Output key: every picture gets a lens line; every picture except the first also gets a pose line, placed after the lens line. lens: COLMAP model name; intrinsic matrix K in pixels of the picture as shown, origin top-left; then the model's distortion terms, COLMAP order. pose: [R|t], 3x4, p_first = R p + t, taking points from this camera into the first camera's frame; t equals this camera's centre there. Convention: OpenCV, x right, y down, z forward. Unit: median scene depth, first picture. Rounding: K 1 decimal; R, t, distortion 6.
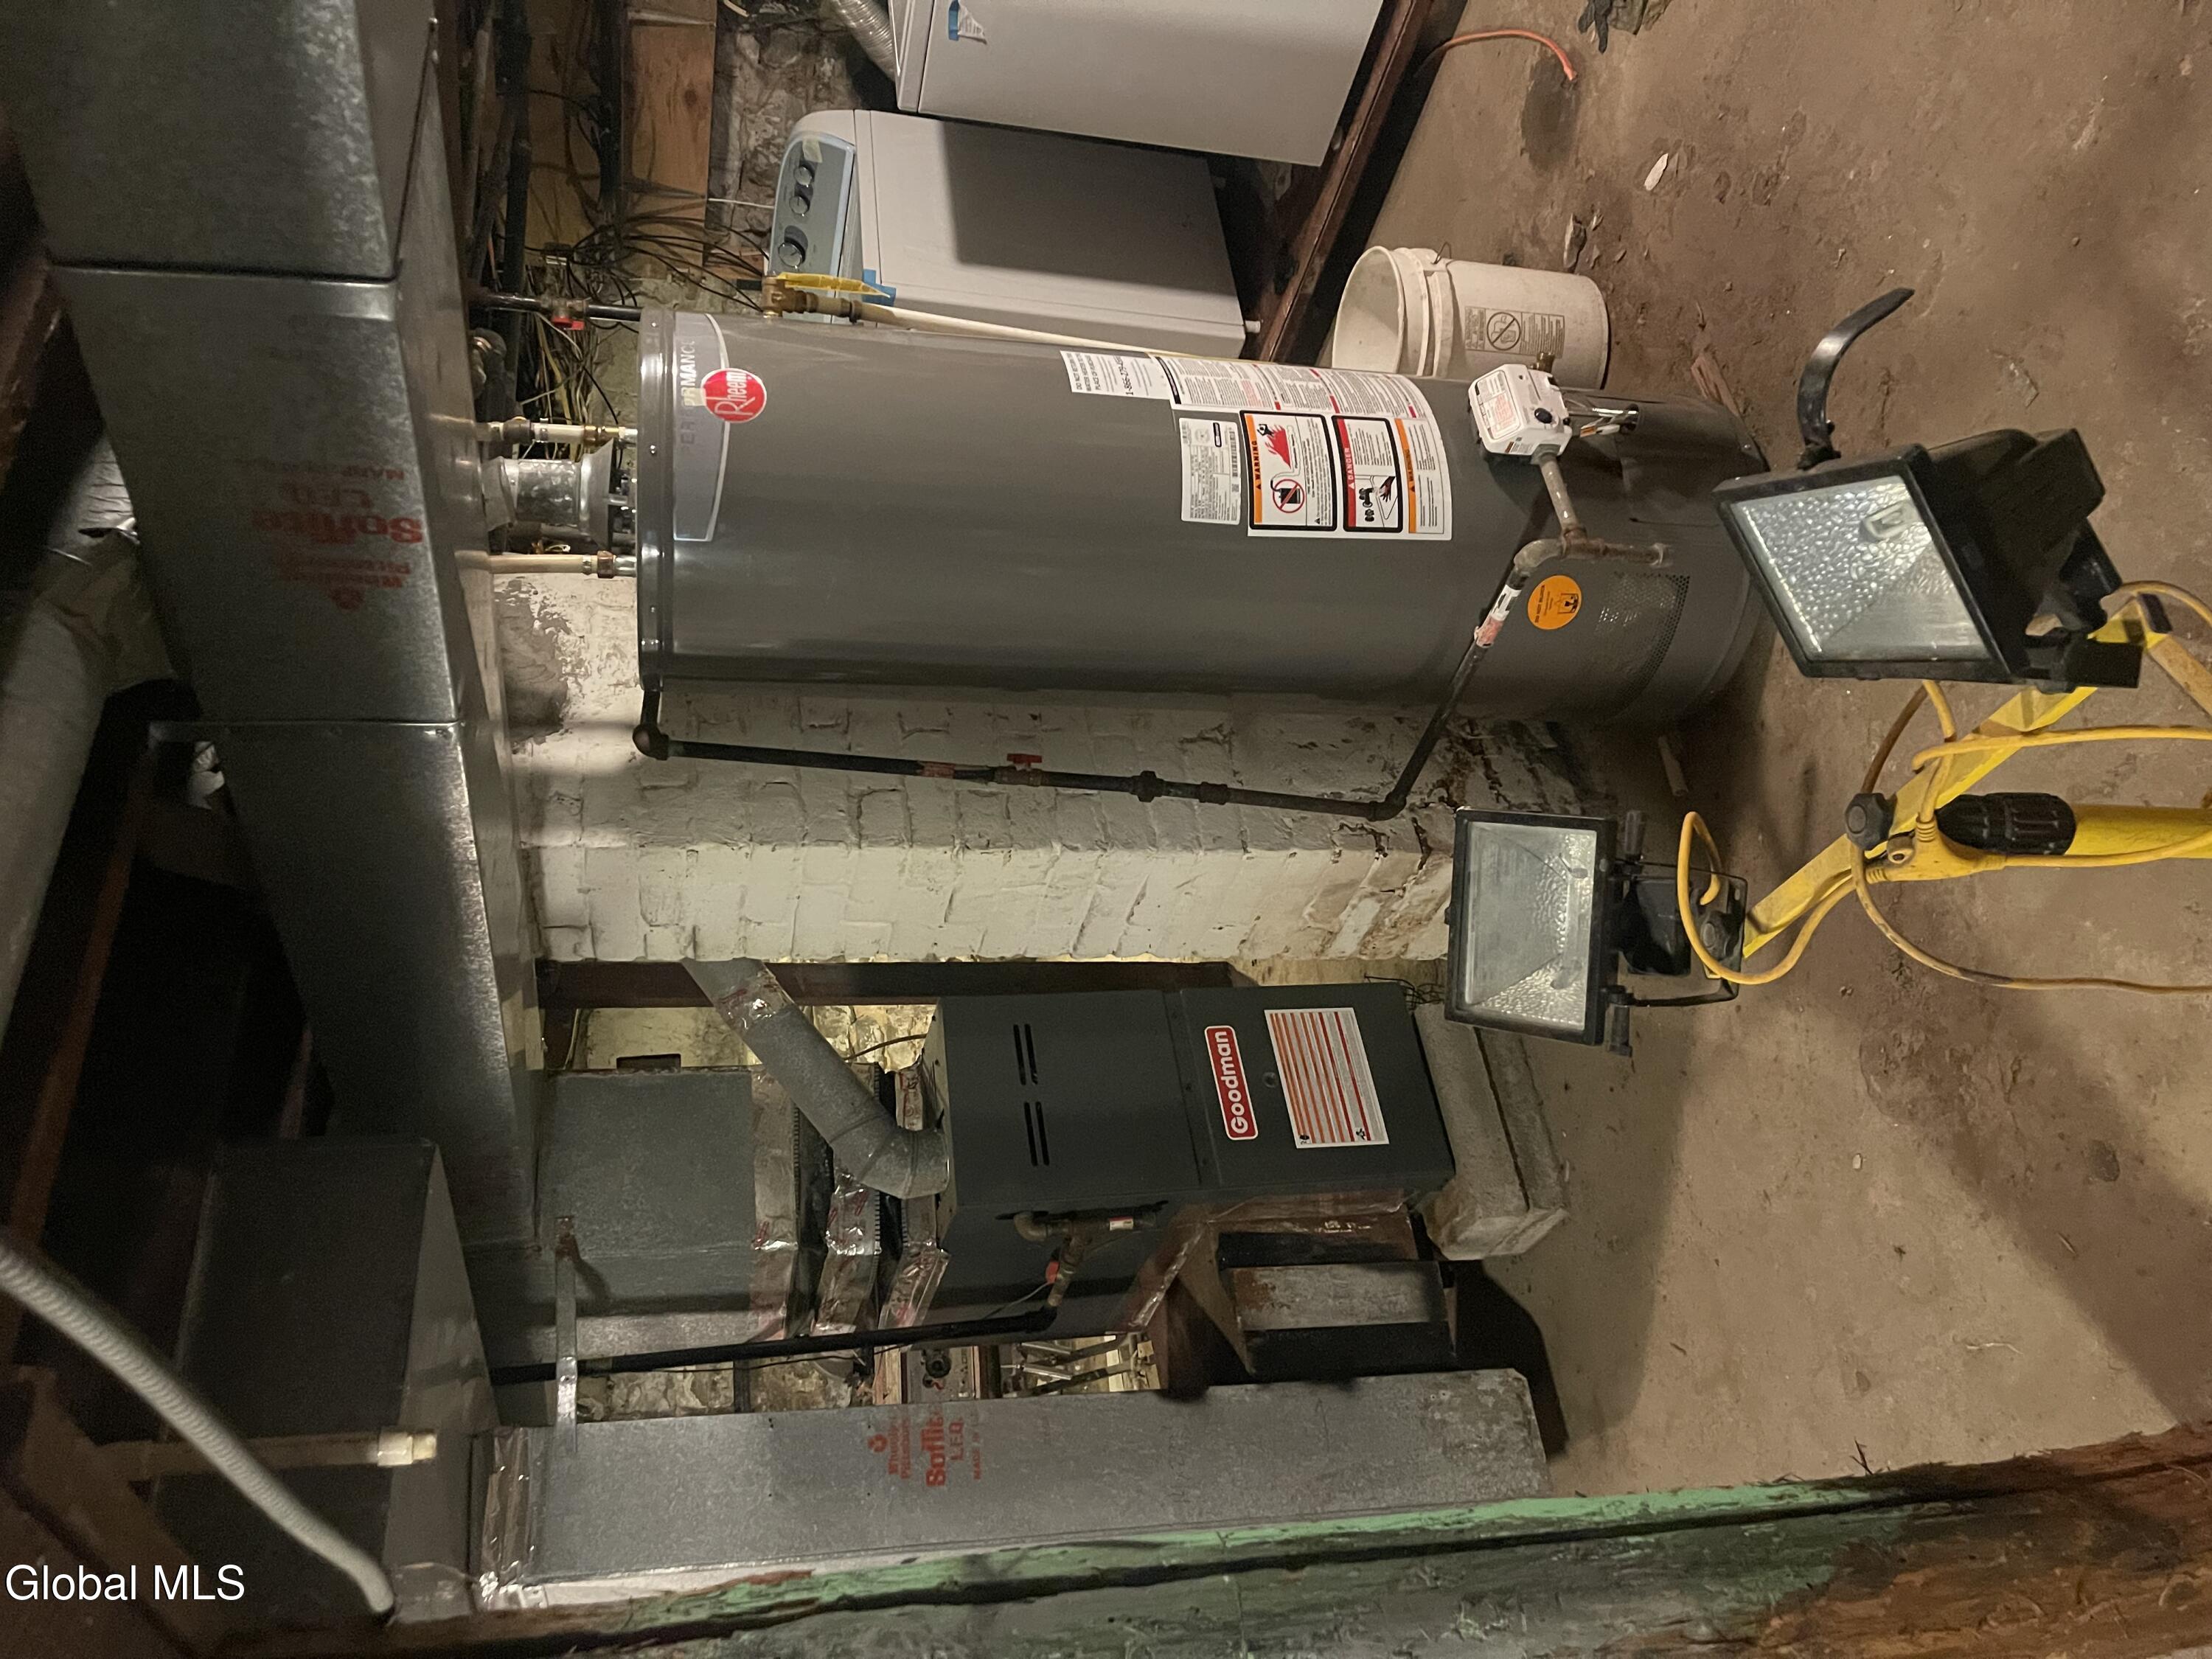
lens RADIAL K [[1717.9, 0, 1115.8], [0, 1717.9, 822.5], [0, 0, 1]] dist [0.047525, -0.063860]
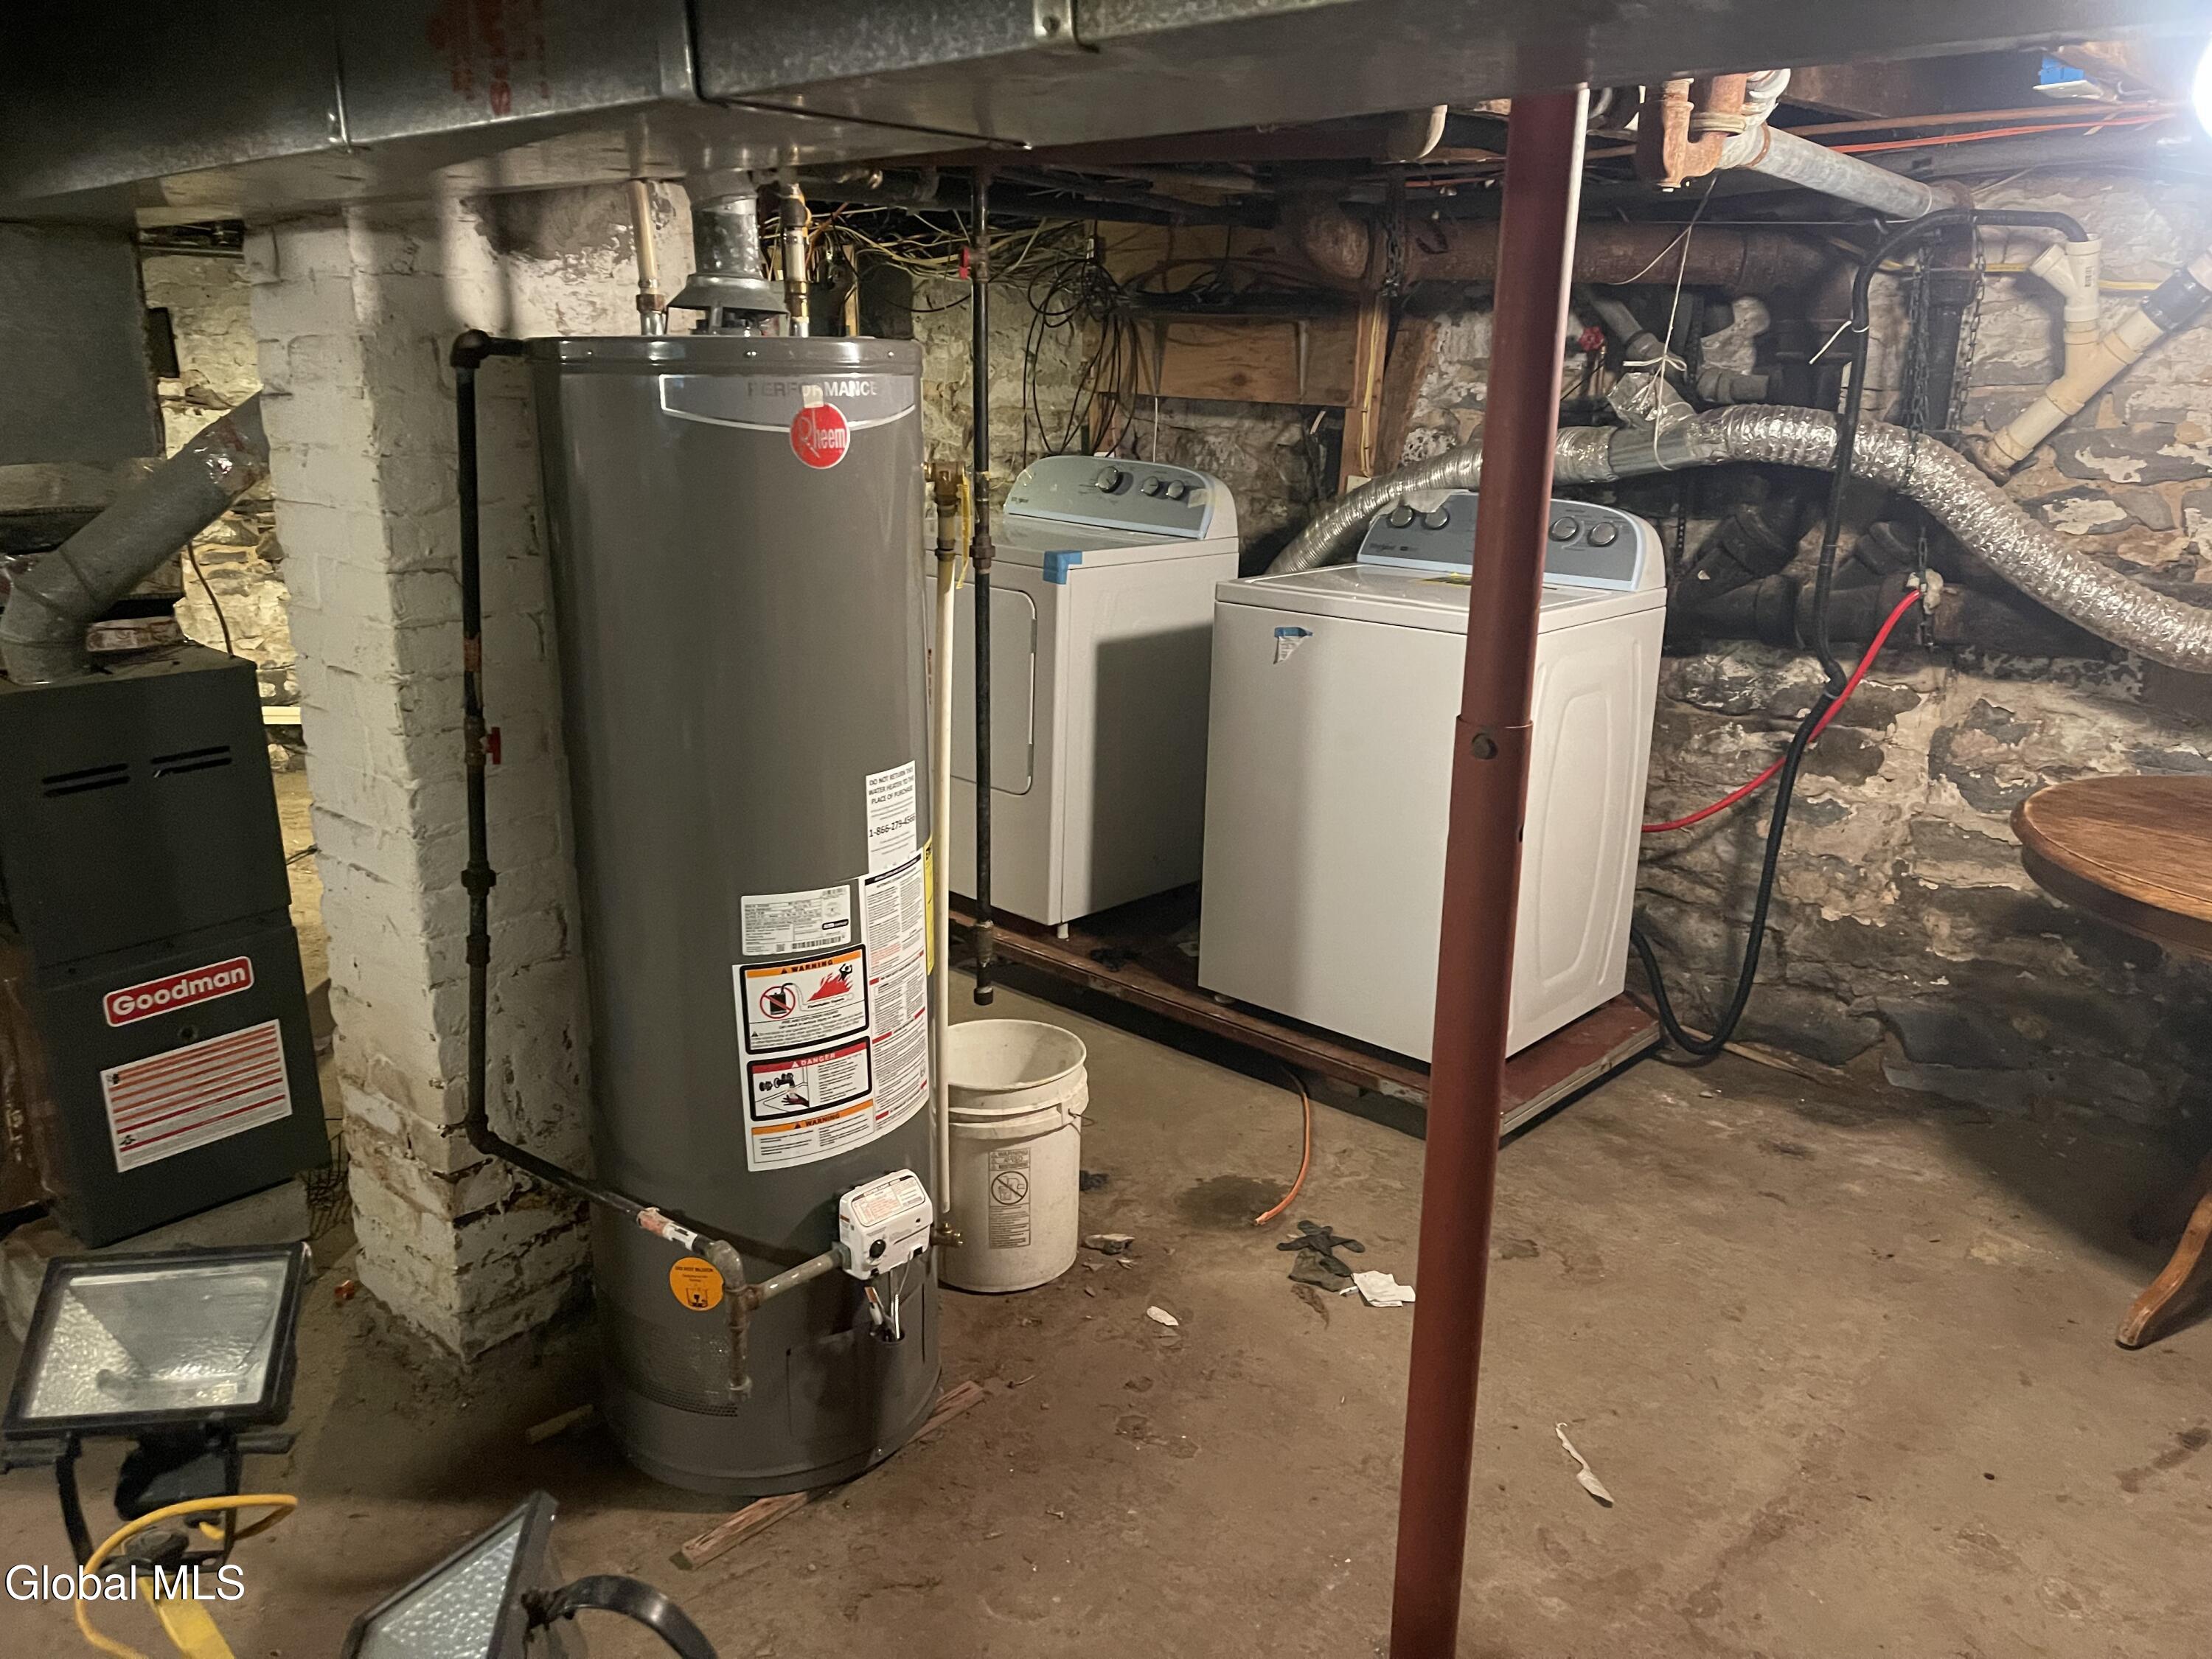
lens RADIAL K [[1717.9, 0, 1115.8], [0, 1717.9, 822.5], [0, 0, 1]] dist [0.047525, -0.063860]
pose [[0.067120, 0.997523, 0.021054, -0.009218], [-0.967938, 0.070220, -0.241177, -0.140897], [-0.242057, -0.004191, 0.970253, 0.001977]]
